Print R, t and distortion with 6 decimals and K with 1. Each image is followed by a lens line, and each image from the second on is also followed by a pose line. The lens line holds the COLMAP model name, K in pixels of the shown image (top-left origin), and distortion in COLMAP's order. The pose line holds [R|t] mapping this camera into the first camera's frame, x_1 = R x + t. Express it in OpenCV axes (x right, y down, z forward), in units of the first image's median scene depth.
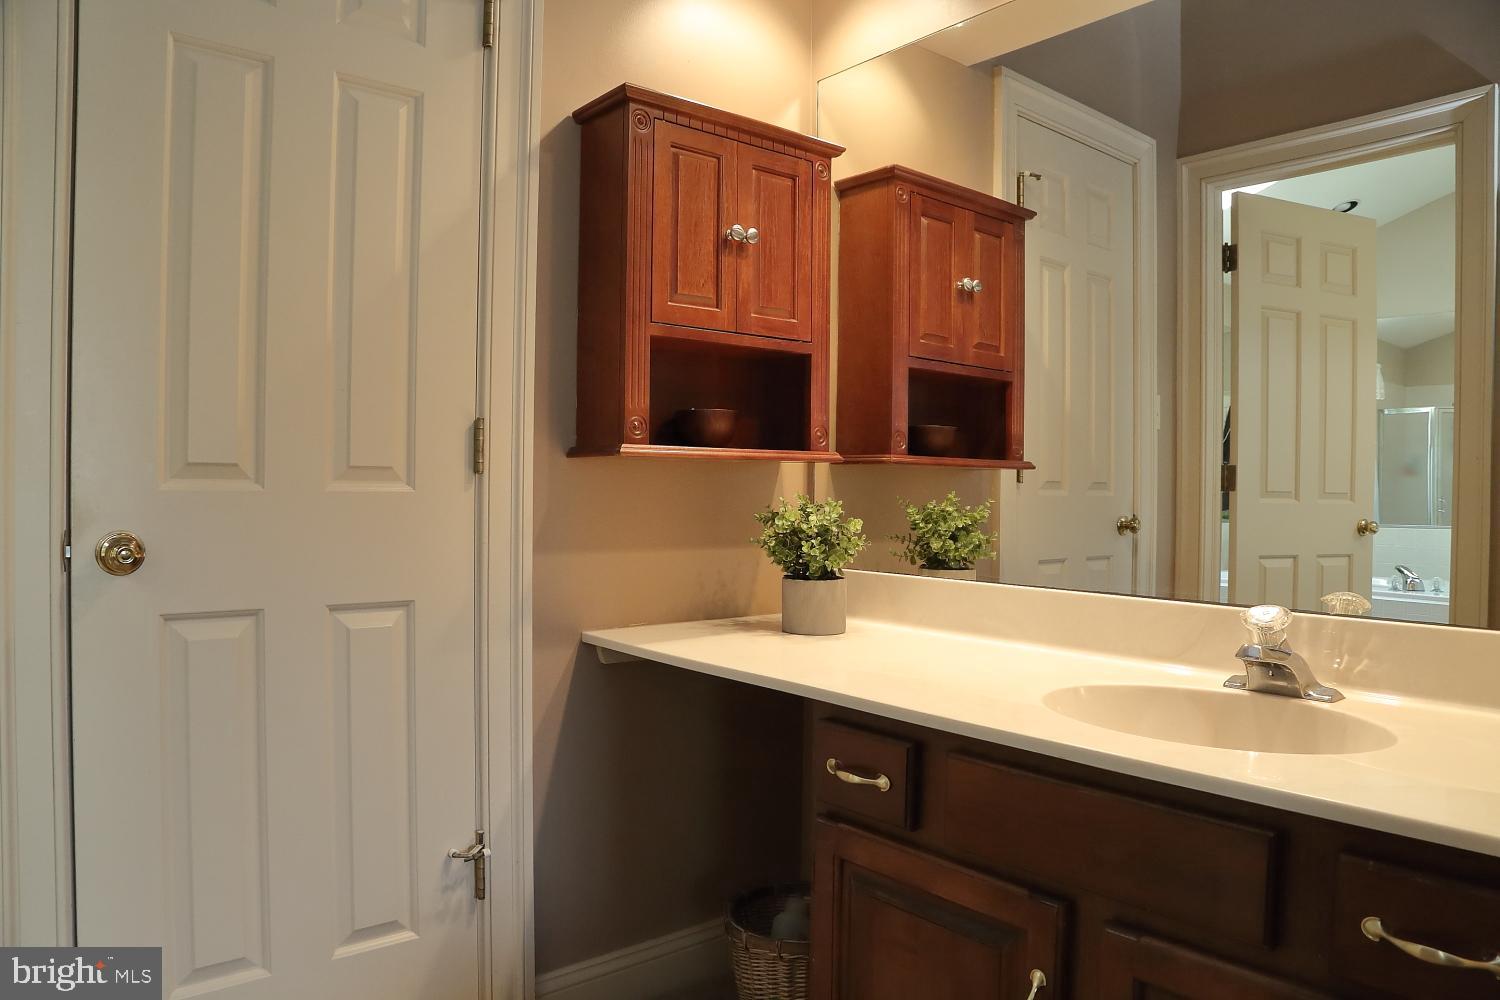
lens RADIAL K [[1051.1, 0, 754.6], [0, 1051.1, 501.0], [0, 0, 1]] dist [-0.121268, 0.070077]
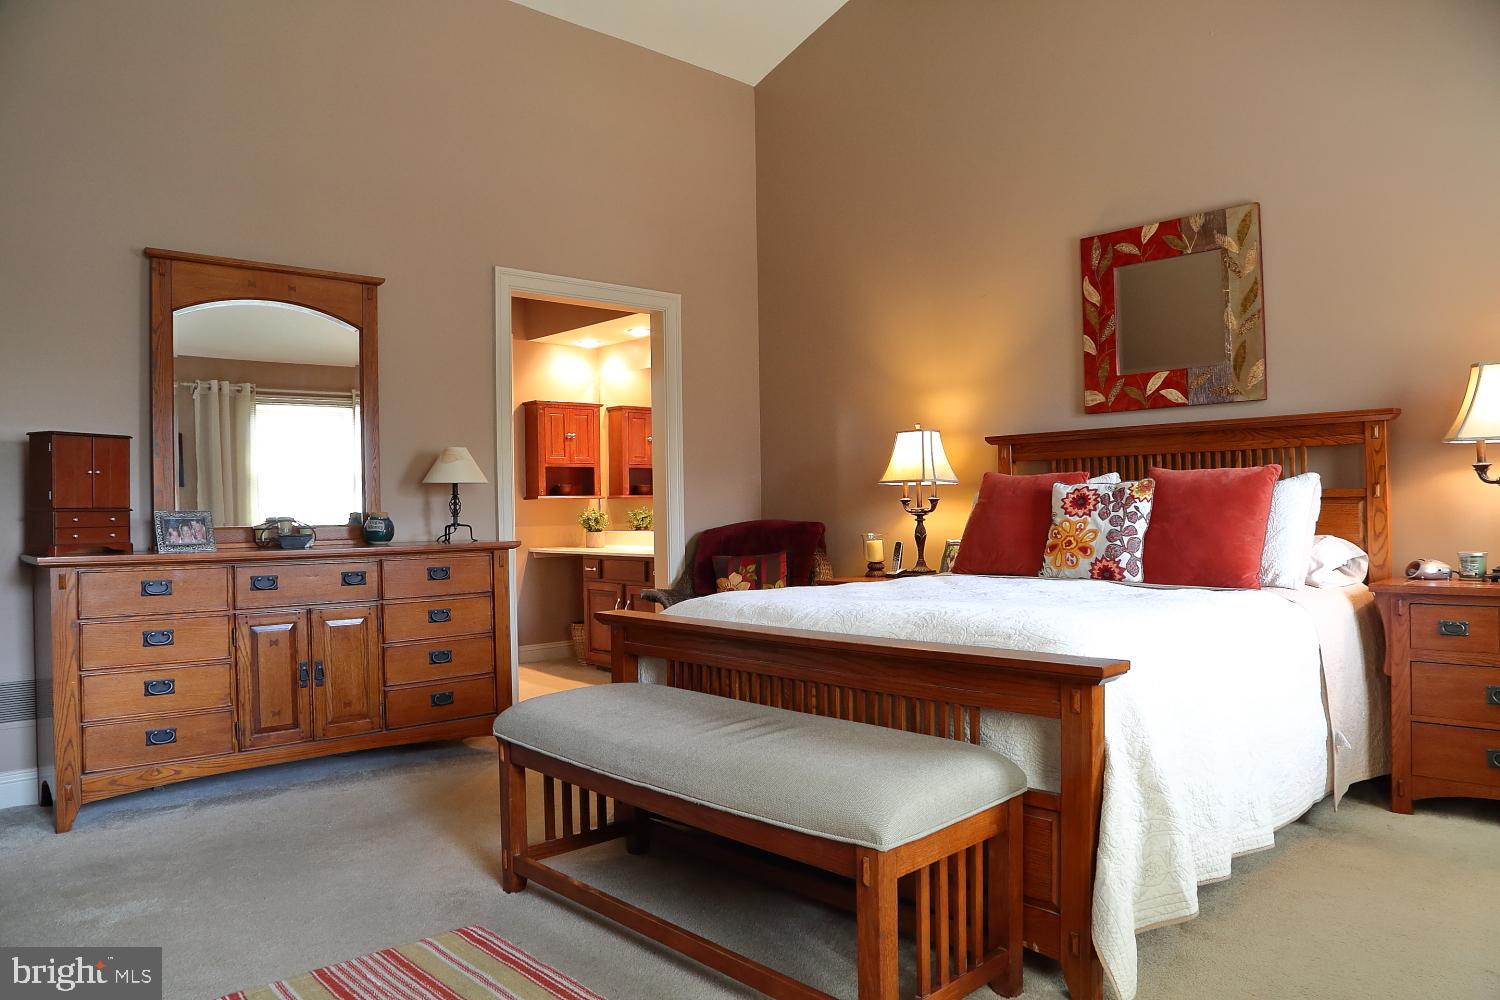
lens RADIAL K [[1051.1, 0, 754.6], [0, 1051.1, 501.0], [0, 0, 1]] dist [-0.121268, 0.070077]
pose [[0.997920, -0.030130, 0.056987, 0.400566], [0.031079, 0.999391, -0.015845, 0.043046], [-0.056475, 0.017583, 0.998249, -2.584430]]
